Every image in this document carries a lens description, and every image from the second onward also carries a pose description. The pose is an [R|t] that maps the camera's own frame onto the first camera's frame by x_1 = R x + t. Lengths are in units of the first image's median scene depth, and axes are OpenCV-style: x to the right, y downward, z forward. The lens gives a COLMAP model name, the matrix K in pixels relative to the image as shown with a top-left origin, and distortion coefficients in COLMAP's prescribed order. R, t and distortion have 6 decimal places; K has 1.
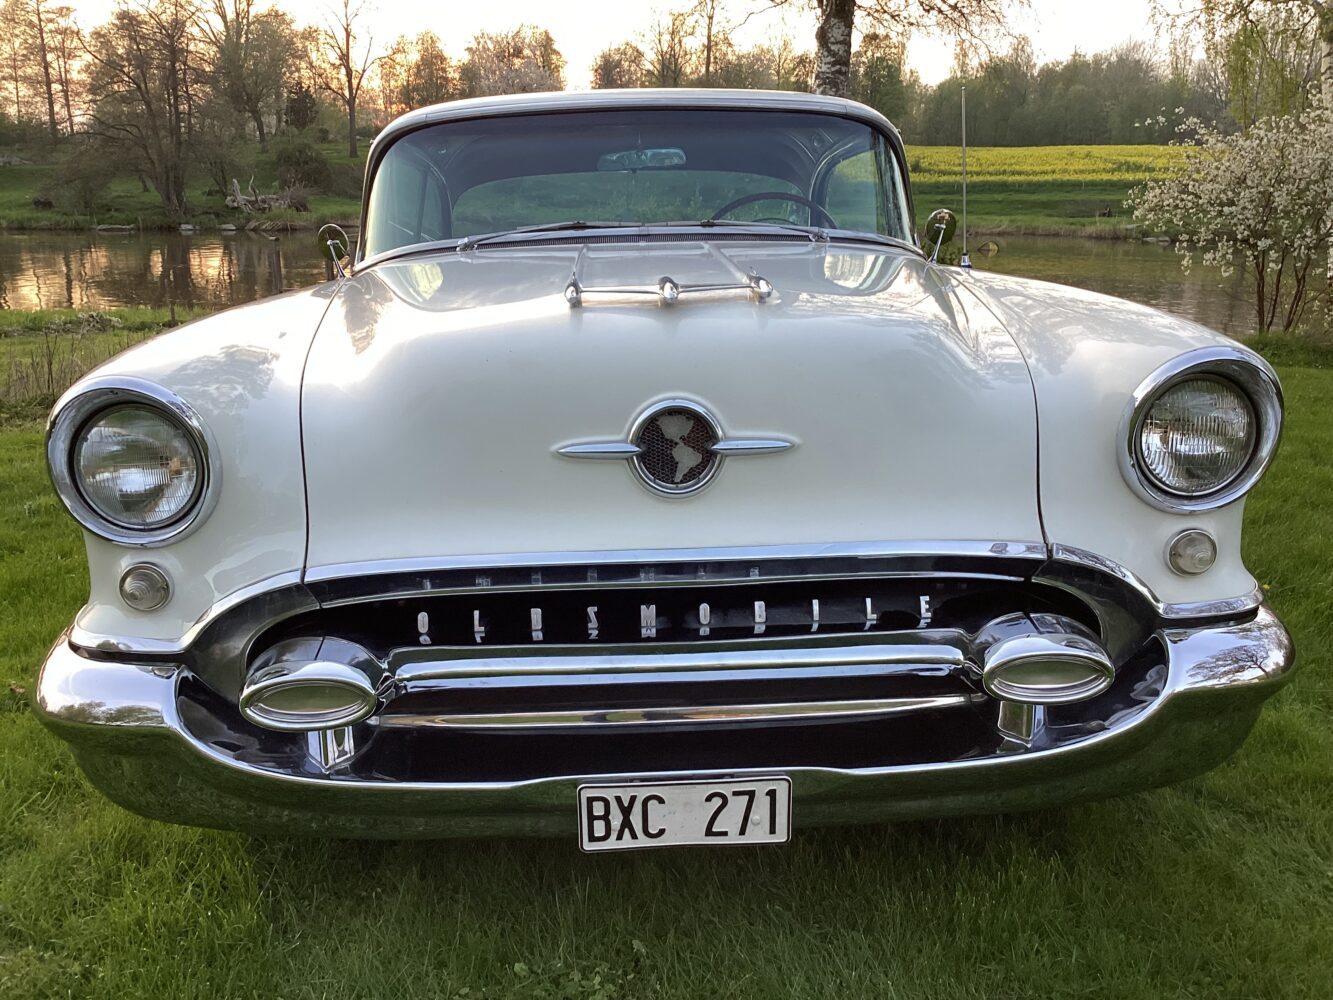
lens RADIAL K [[1230.5, 0, 668.0], [0, 1230.5, 484.6], [0, 0, 1]] dist [0.099450, -0.179520]
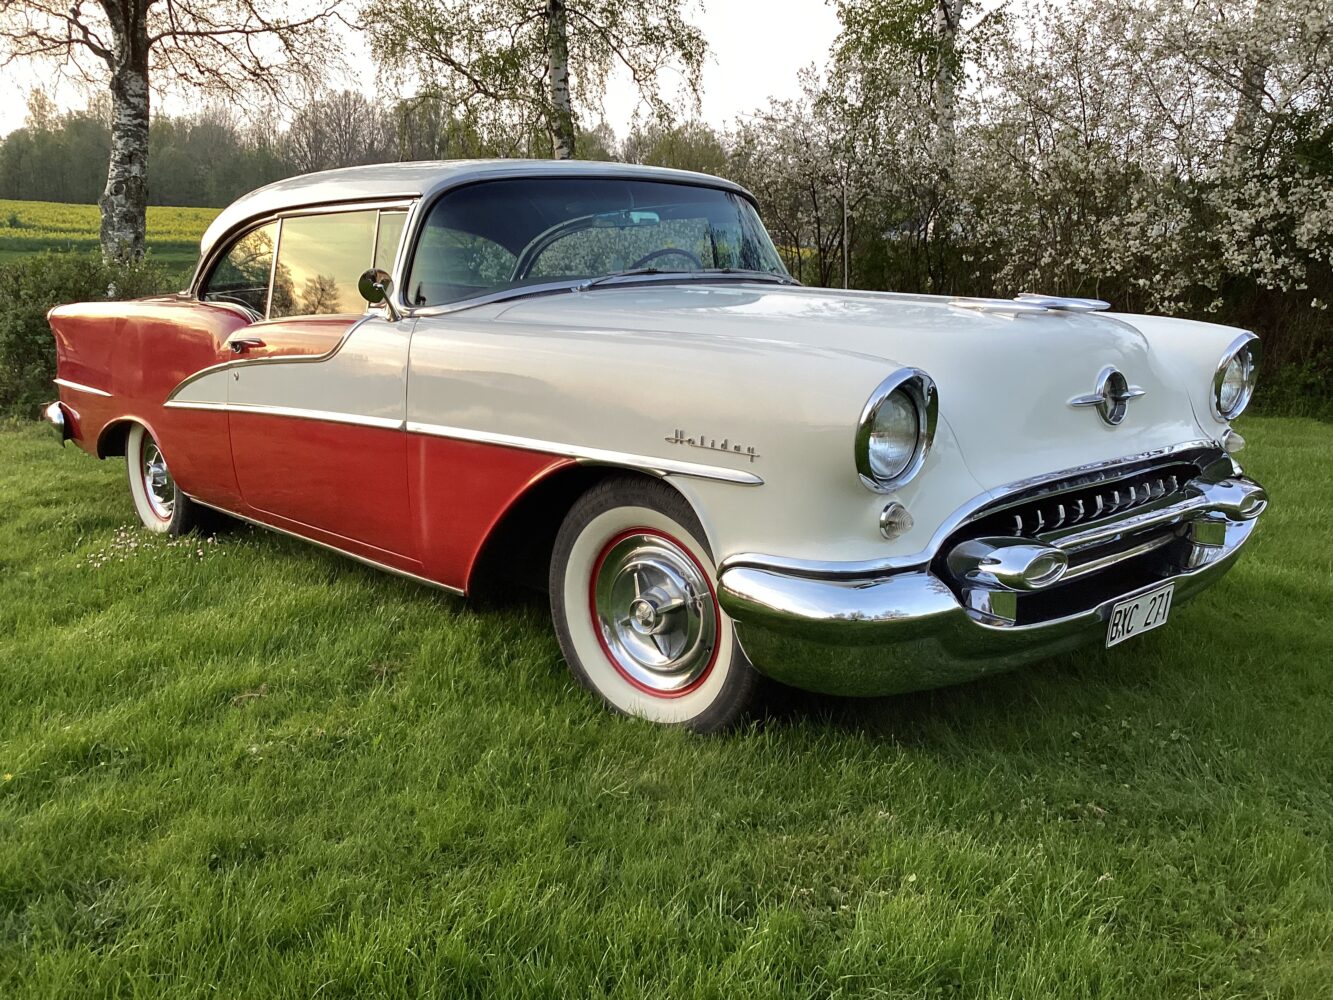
lens RADIAL K [[1230.5, 0, 668.0], [0, 1230.5, 484.6], [0, 0, 1]] dist [0.099450, -0.179520]
pose [[0.775622, -0.100965, 0.623070, -0.168284], [0.130606, 0.991432, -0.001928, 0.001407], [-0.617537, 0.082872, 0.782164, 0.007522]]
